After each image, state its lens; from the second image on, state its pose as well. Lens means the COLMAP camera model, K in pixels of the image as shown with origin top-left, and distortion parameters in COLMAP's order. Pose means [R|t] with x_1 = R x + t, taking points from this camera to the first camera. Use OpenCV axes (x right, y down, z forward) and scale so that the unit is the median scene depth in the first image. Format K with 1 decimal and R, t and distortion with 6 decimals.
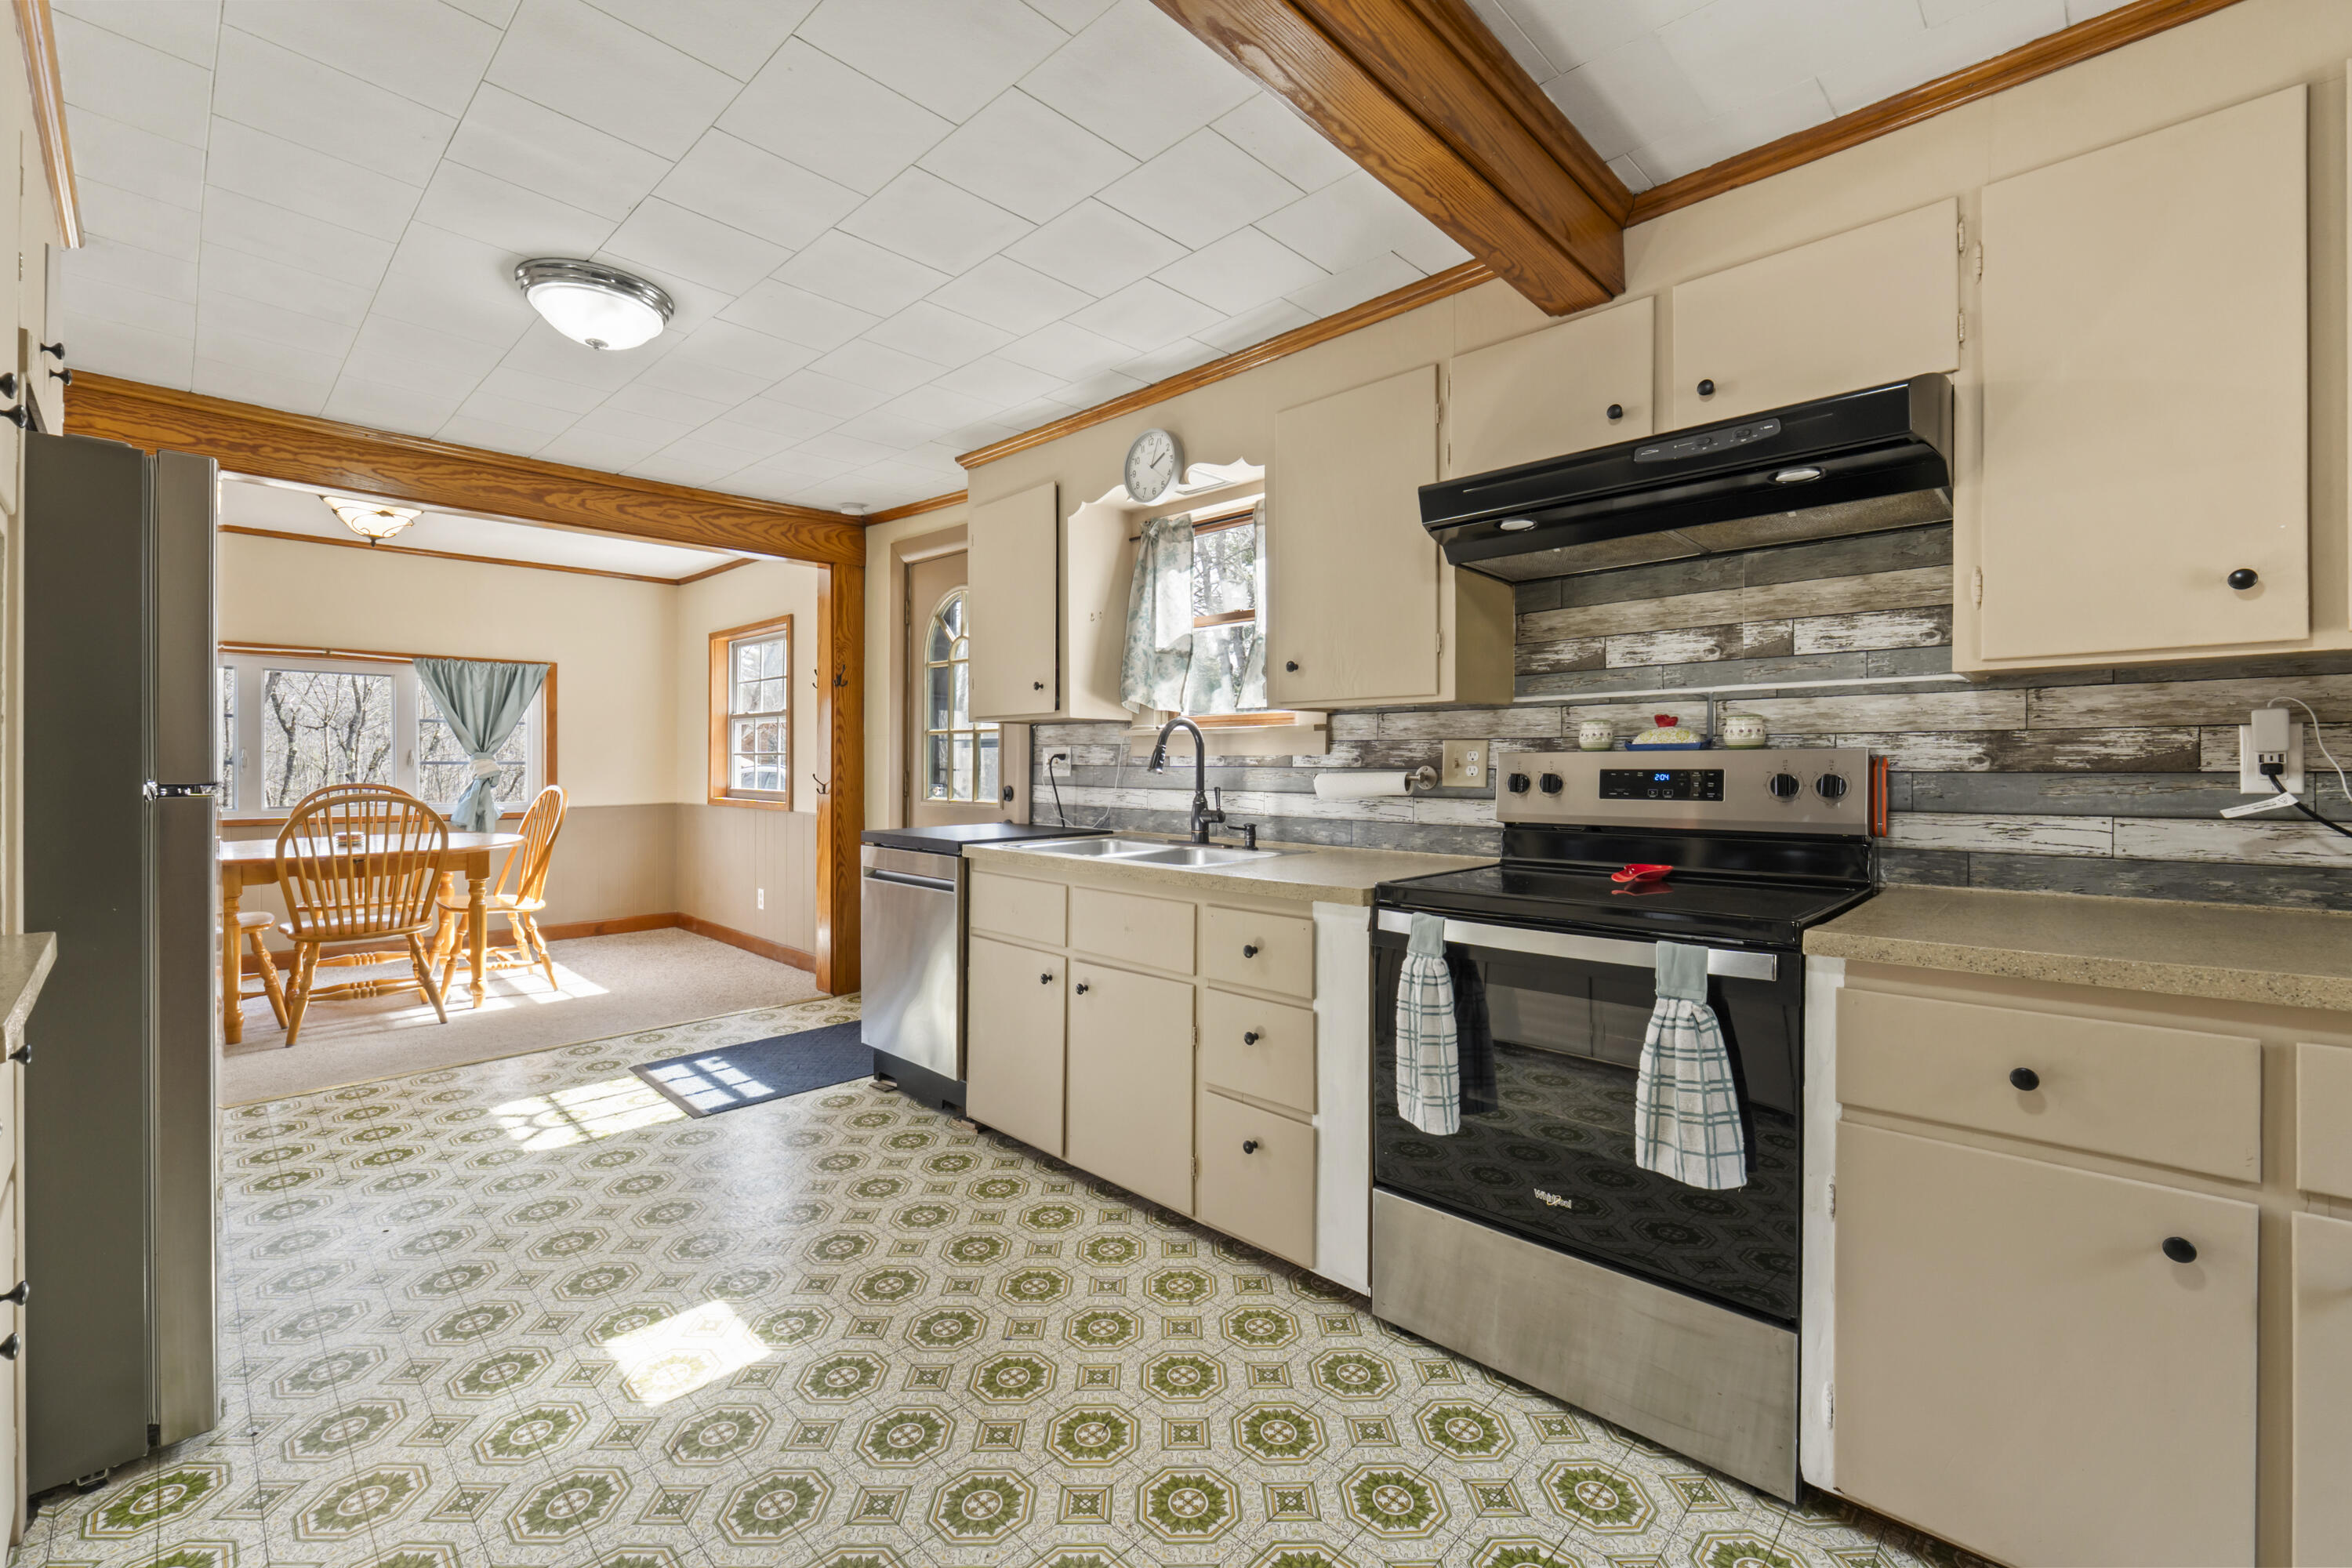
lens RADIAL K [[997.0, 0, 1120.4], [0, 997.0, 752.1], [0, 0, 1]] dist [-0.011913, 0.001479]
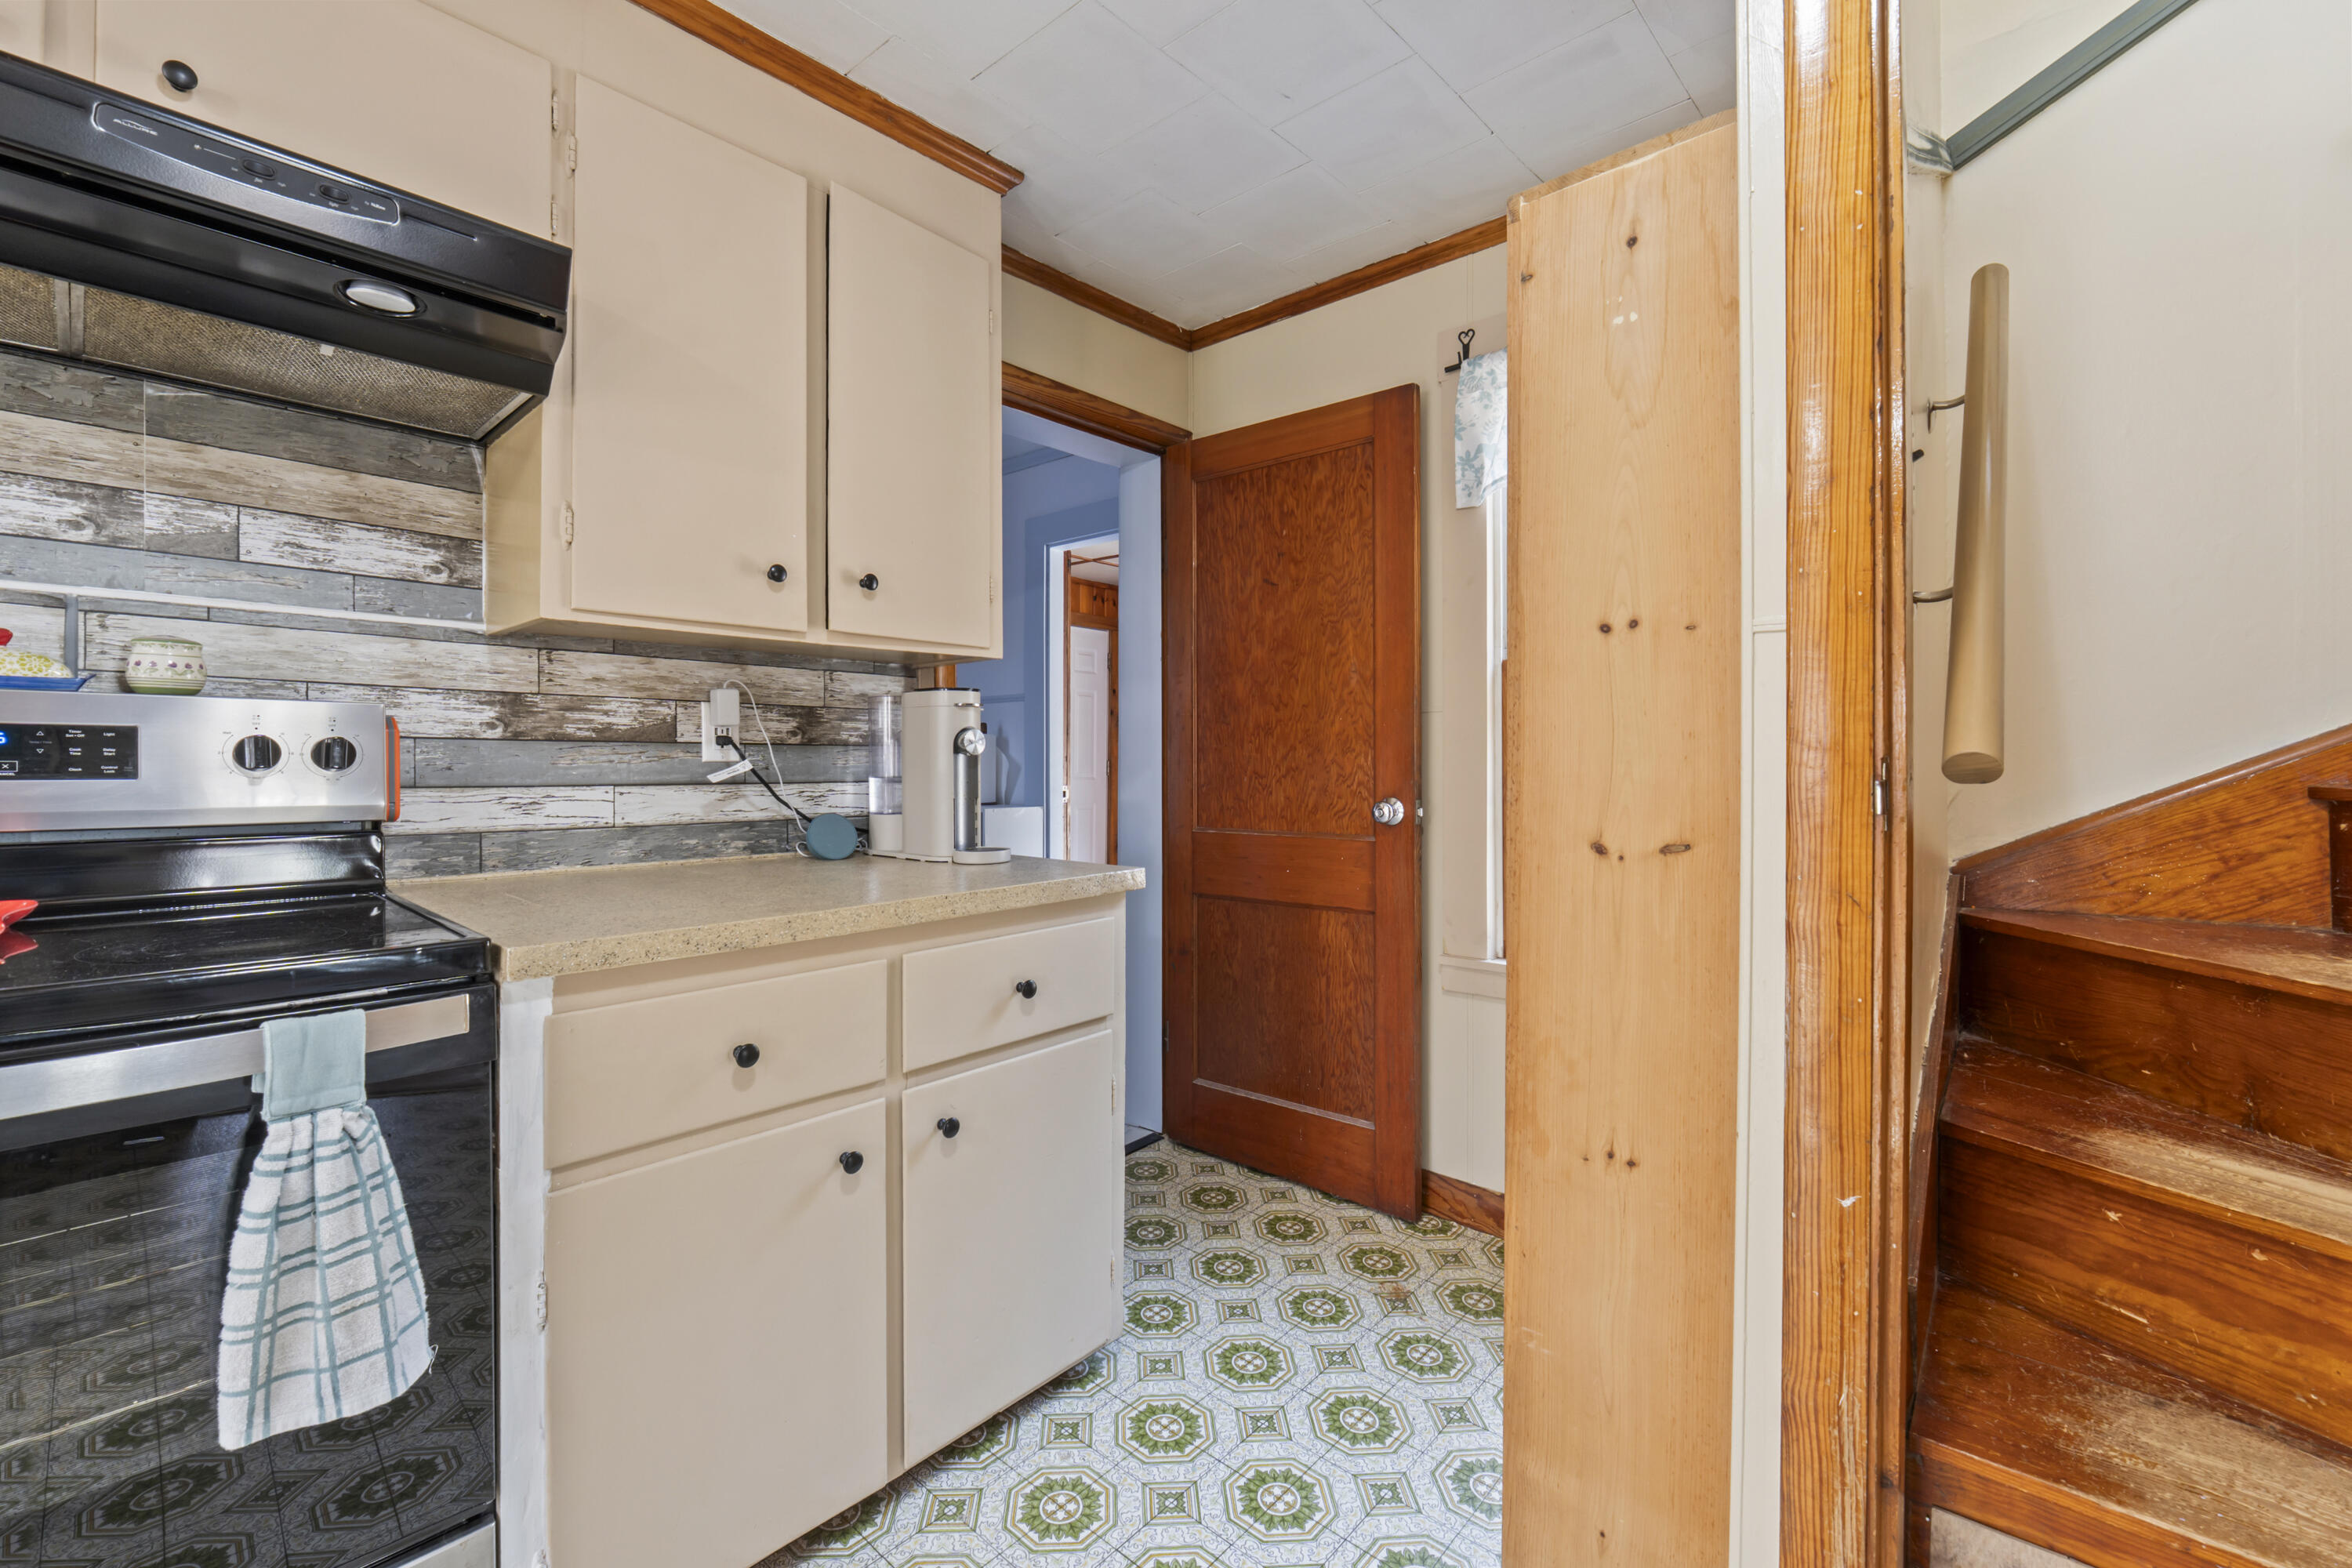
lens RADIAL K [[997.0, 0, 1187.1], [0, 997.0, 769.2], [0, 0, 1]] dist [-0.011913, 0.001479]
pose [[-0.100607, -0.004471, 0.994916, -0.044324], [-0.020363, 0.999790, 0.002434, 0.026227], [-0.994718, -0.020015, -0.100677, 0.397658]]
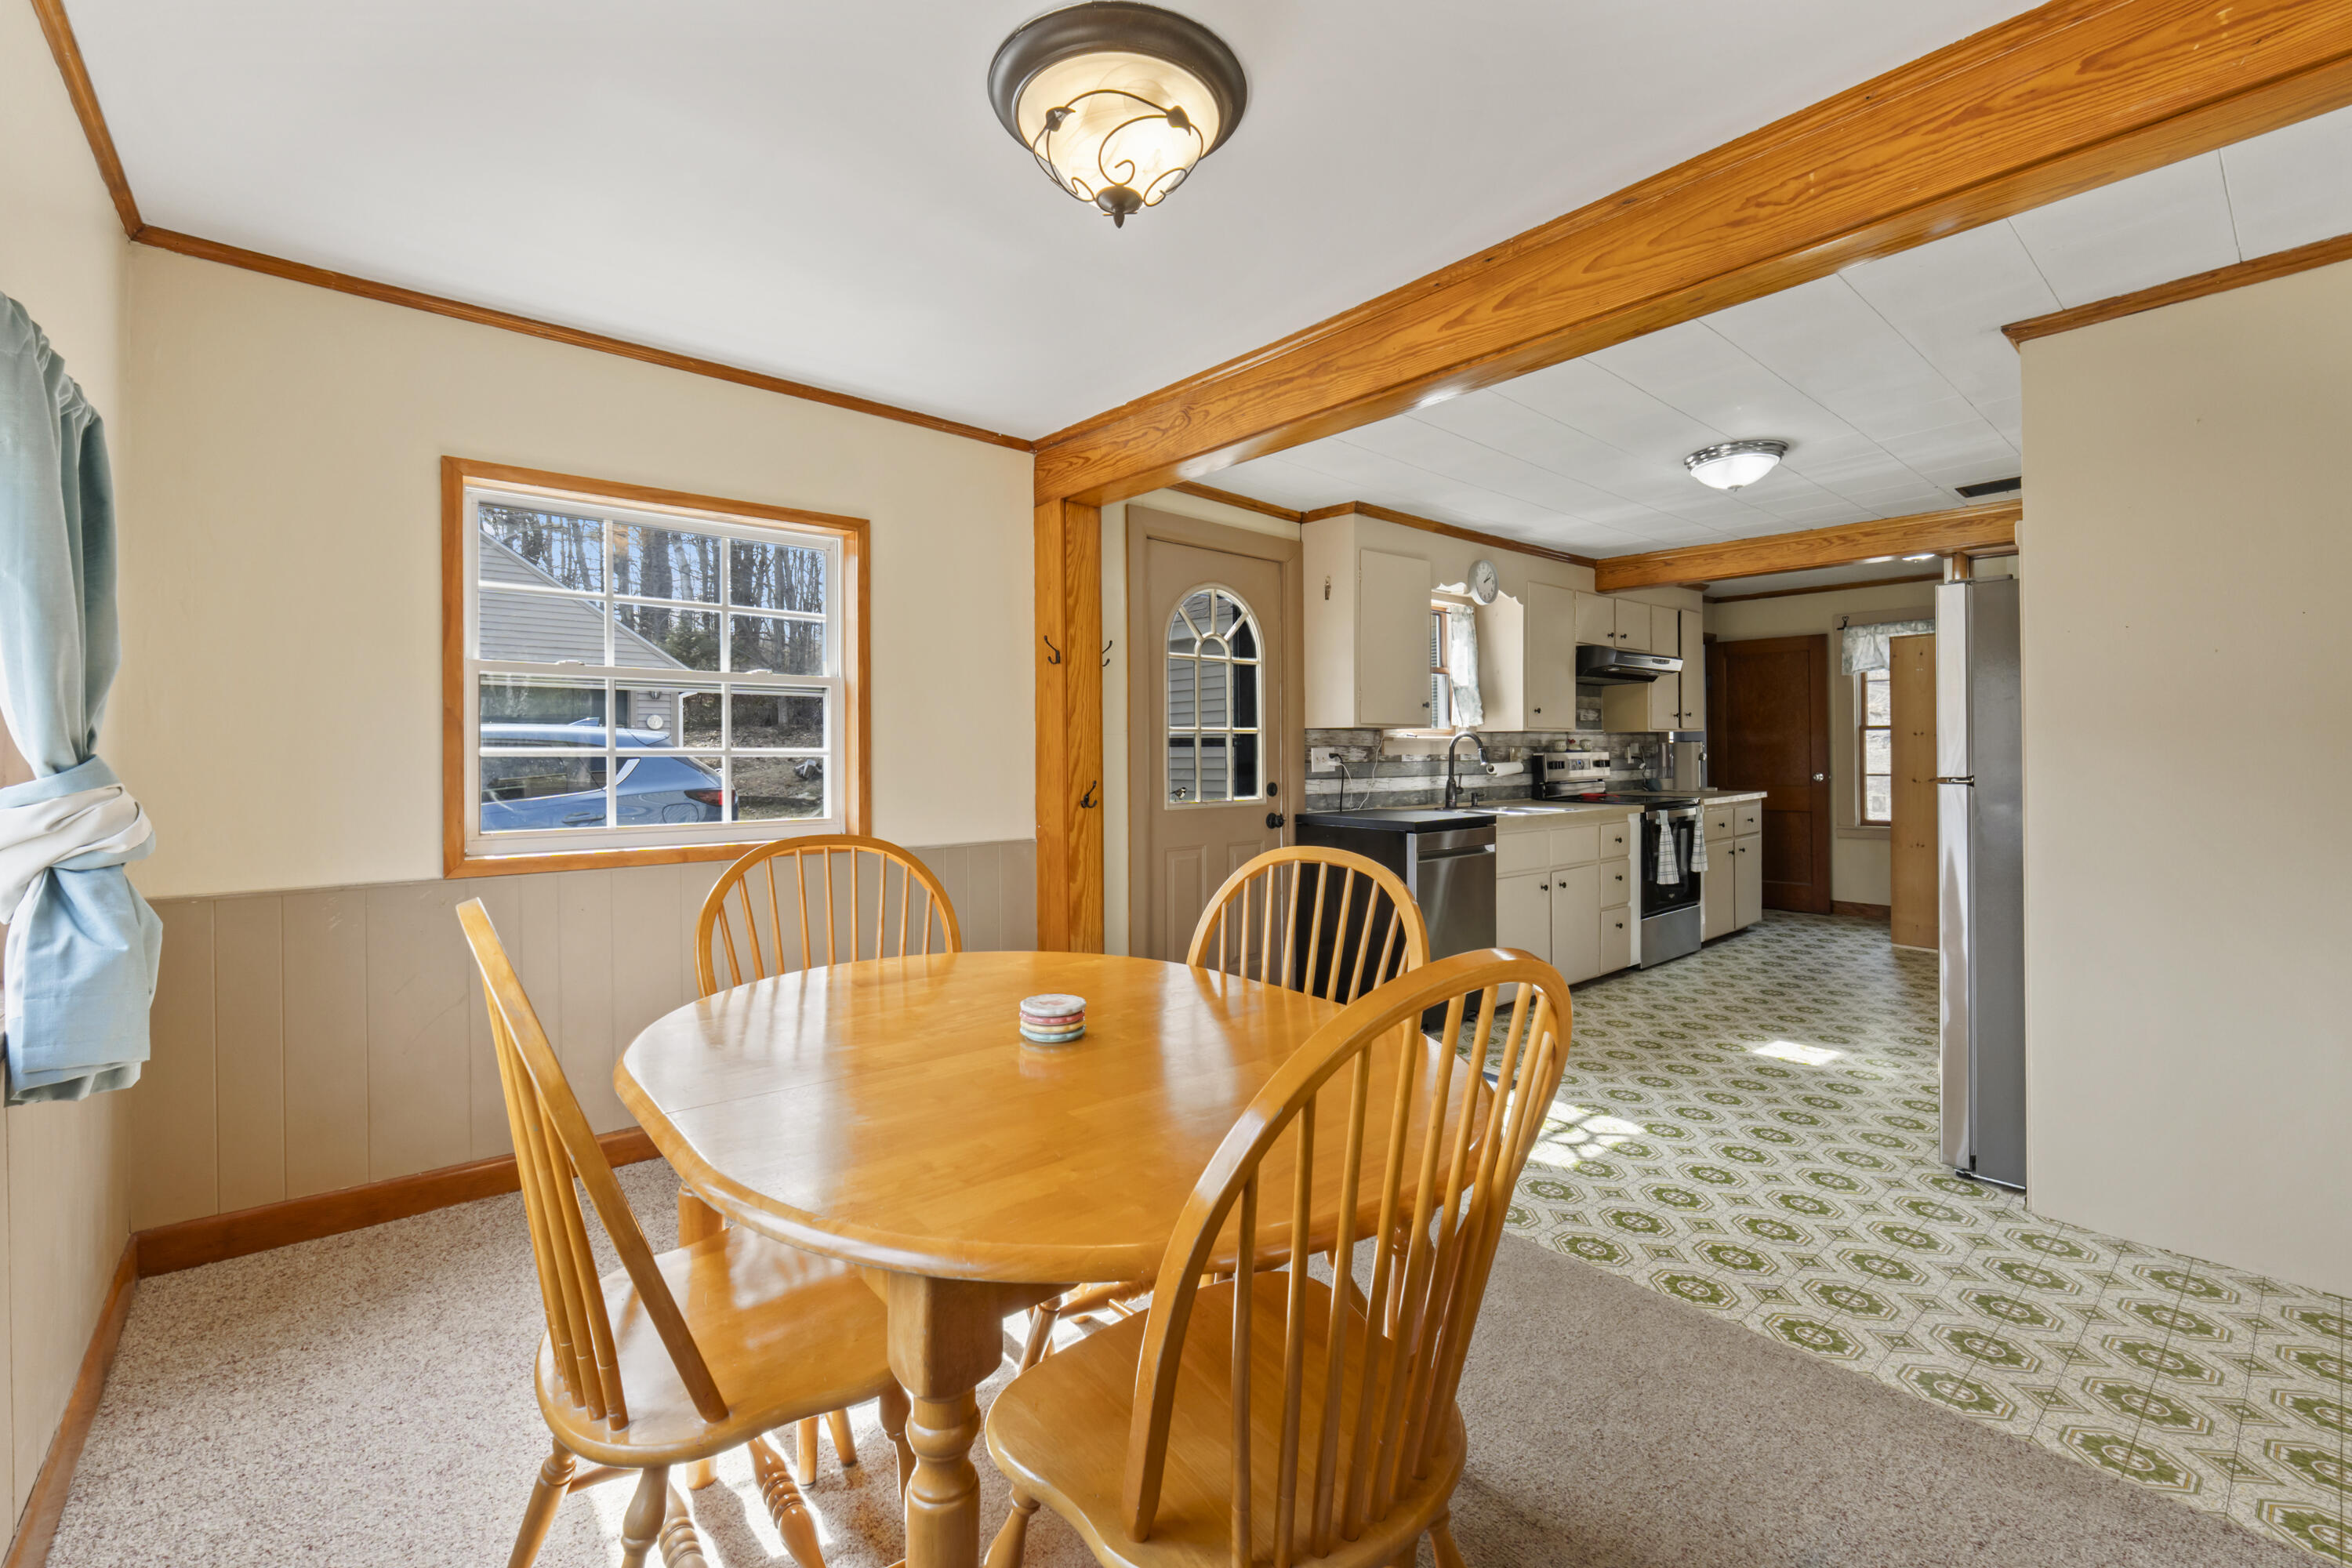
lens RADIAL K [[997.0, 0, 1190.8], [0, 997.0, 753.1], [0, 0, 1]] dist [-0.011913, 0.001479]
pose [[0.049830, -0.001880, 0.998756, -2.208487], [-0.006605, 0.999976, 0.002212, 0.001042], [-0.998736, -0.006707, 0.049816, 1.881474]]
